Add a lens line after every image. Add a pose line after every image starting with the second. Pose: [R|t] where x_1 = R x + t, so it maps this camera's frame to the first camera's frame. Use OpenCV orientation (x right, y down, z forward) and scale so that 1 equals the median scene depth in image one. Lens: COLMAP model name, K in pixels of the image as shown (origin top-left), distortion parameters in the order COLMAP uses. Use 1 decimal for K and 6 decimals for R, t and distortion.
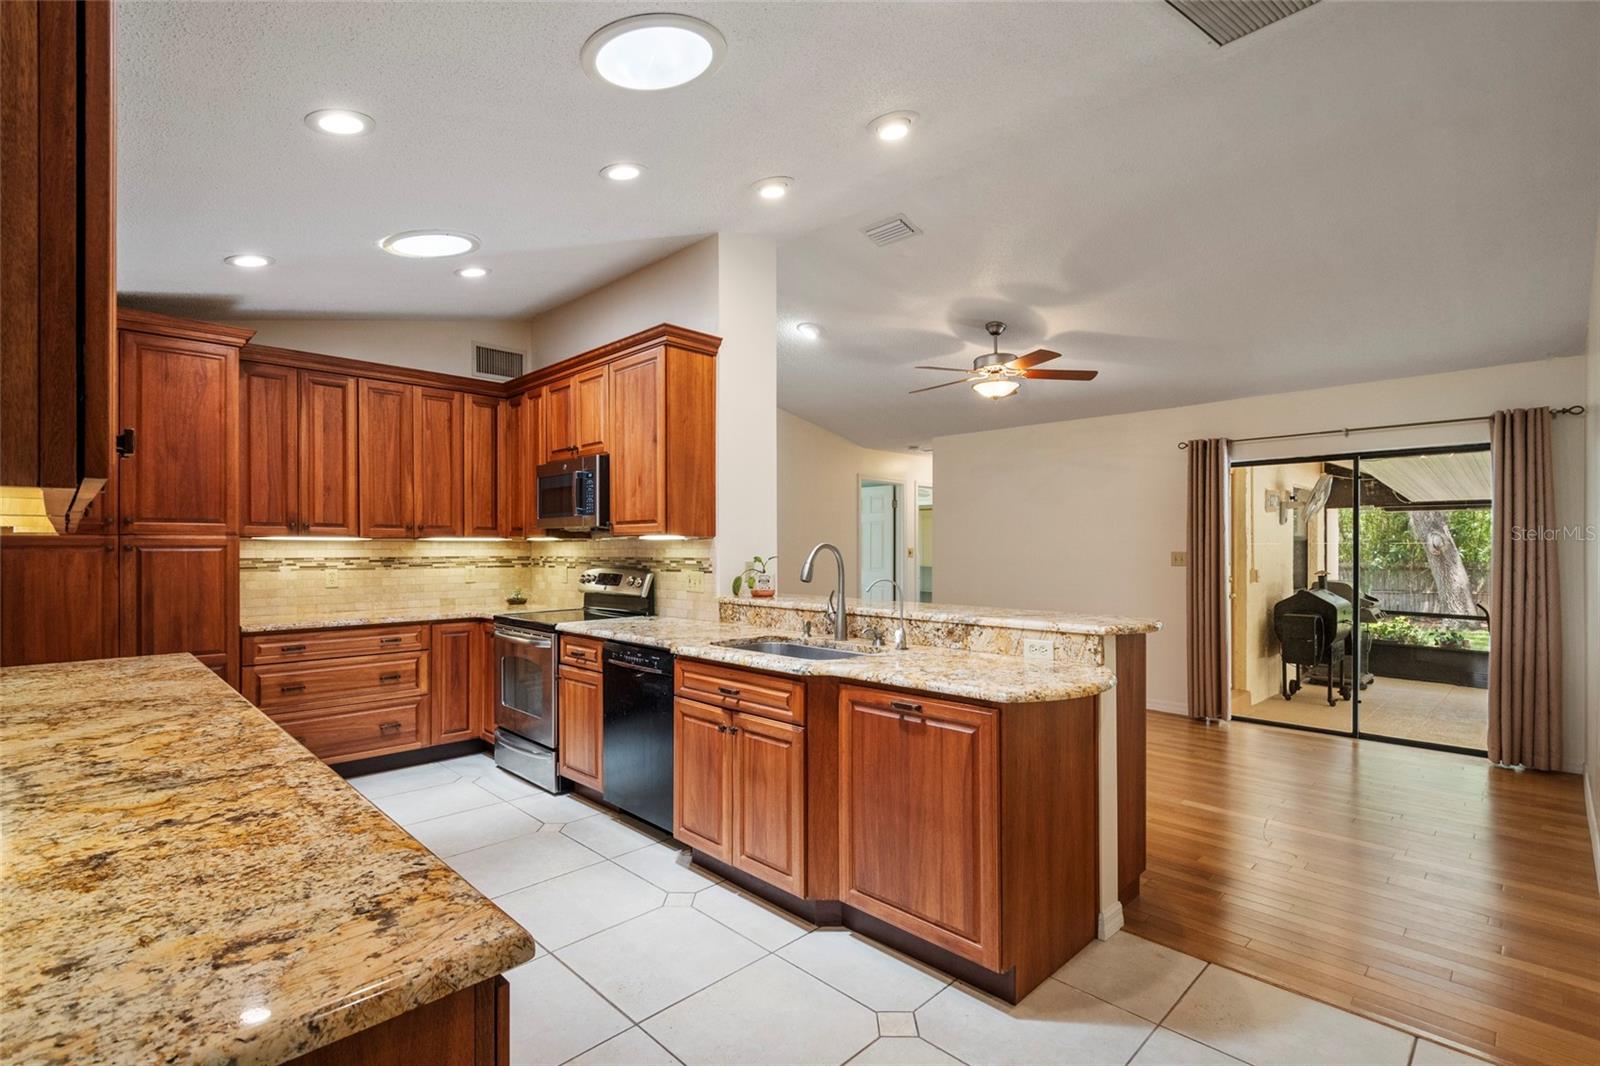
lens RADIAL K [[740.3, 0, 803.0], [0, 740.3, 547.0], [0, 0, 1]] dist [0.001699, 0.000009]
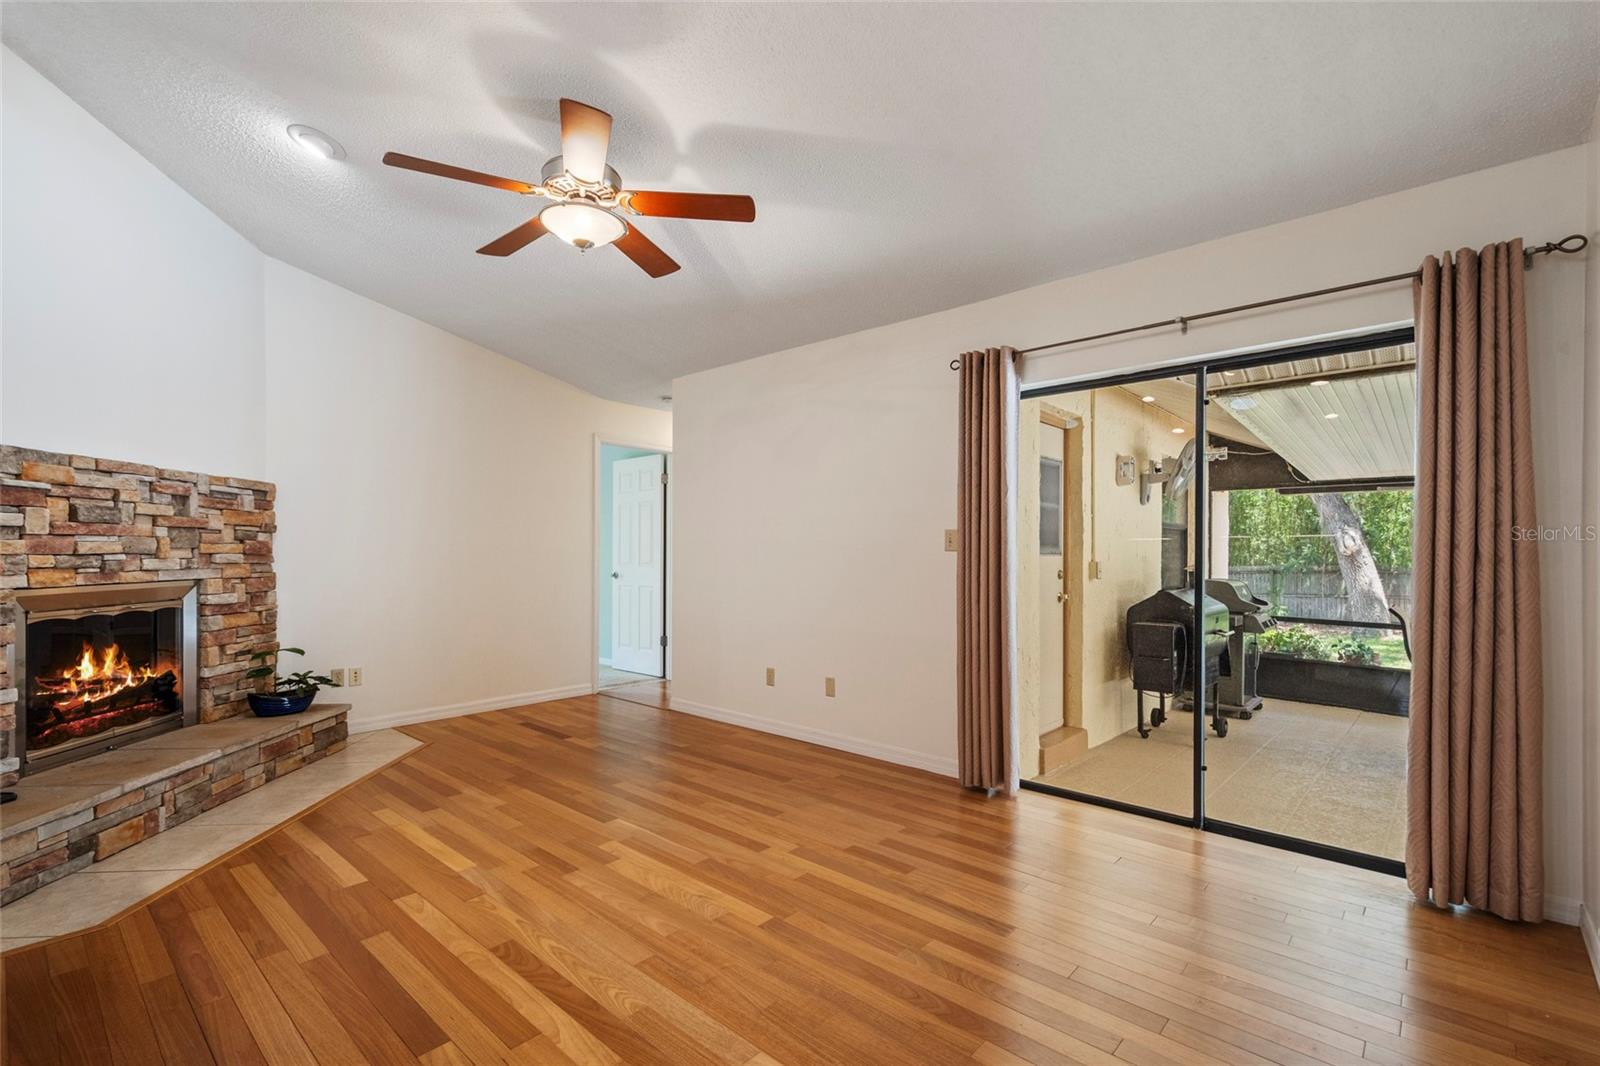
lens RADIAL K [[723.6, 0, 799.5], [0, 723.6, 556.3], [0, 0, 1]] dist [0.013868, -0.000448]
pose [[0.998334, 0.002104, 0.057665, 0.279715], [-0.002352, 0.999988, 0.004239, 0.023211], [-0.057655, -0.004367, 0.998327, 0.307130]]
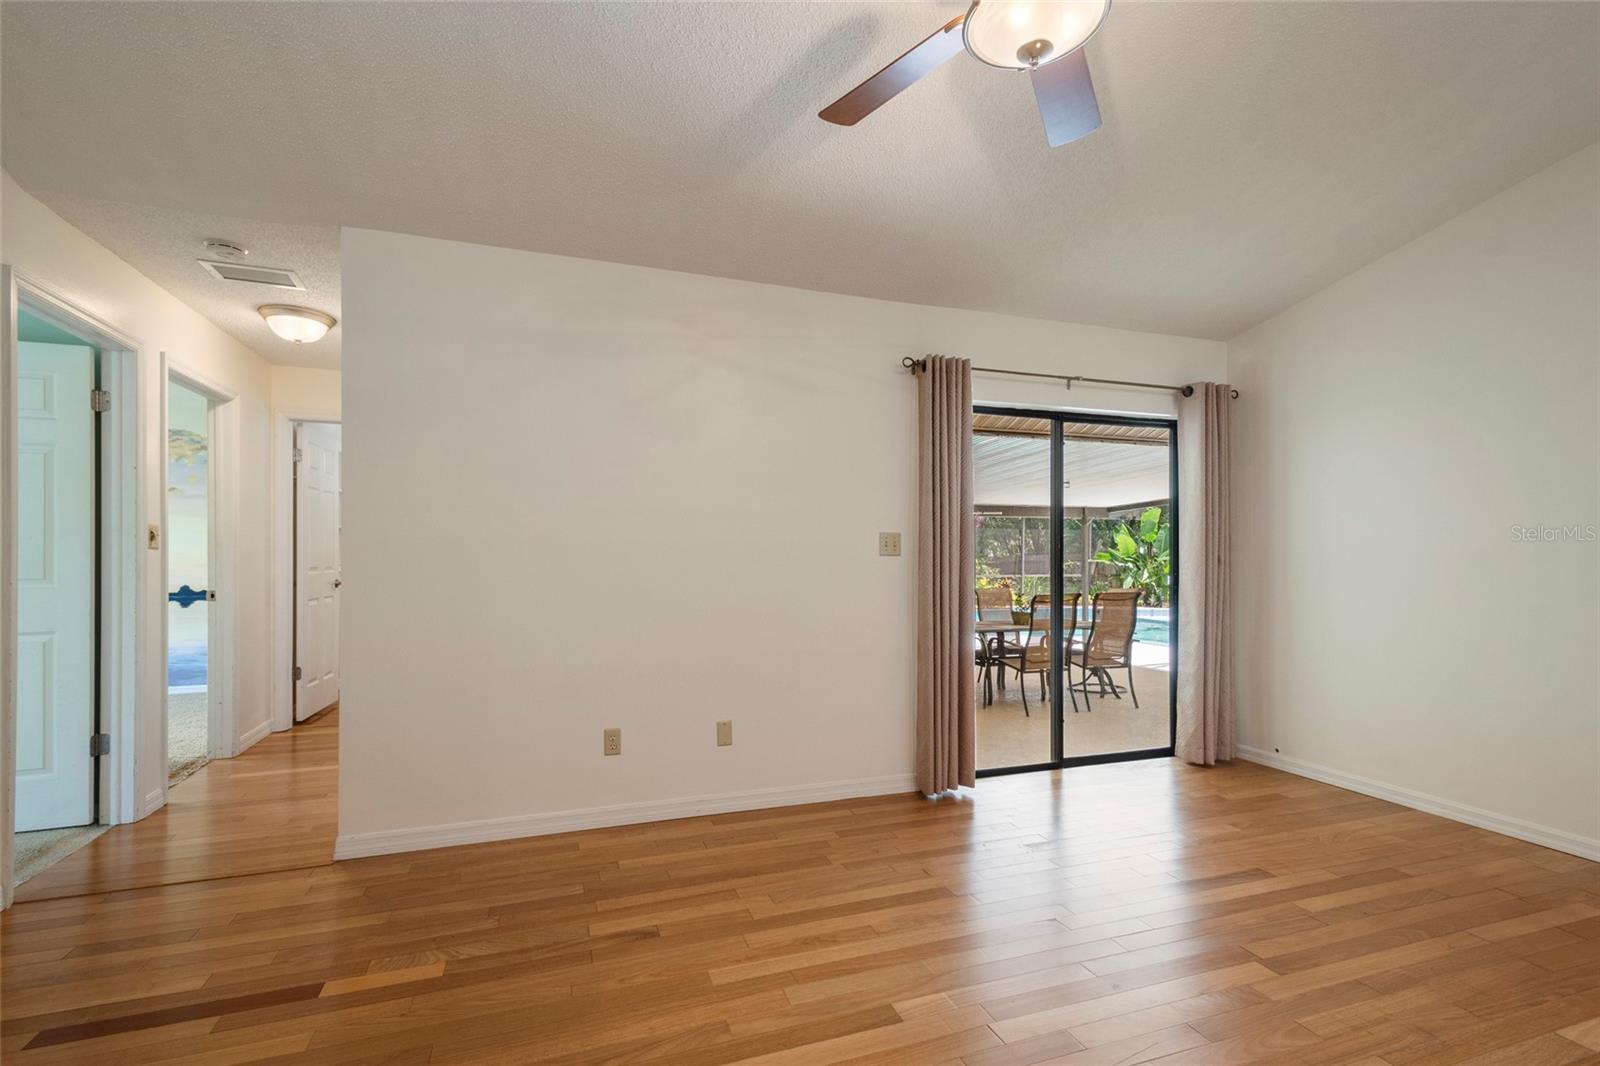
lens RADIAL K [[723.6, 0, 799.5], [0, 723.6, 556.3], [0, 0, 1]] dist [0.013868, -0.000448]
pose [[0.427161, 0.001472, 0.904174, -0.064567], [-0.000966, 0.999999, -0.001171, 0.022432], [-0.904175, -0.000373, 0.427162, 0.678160]]
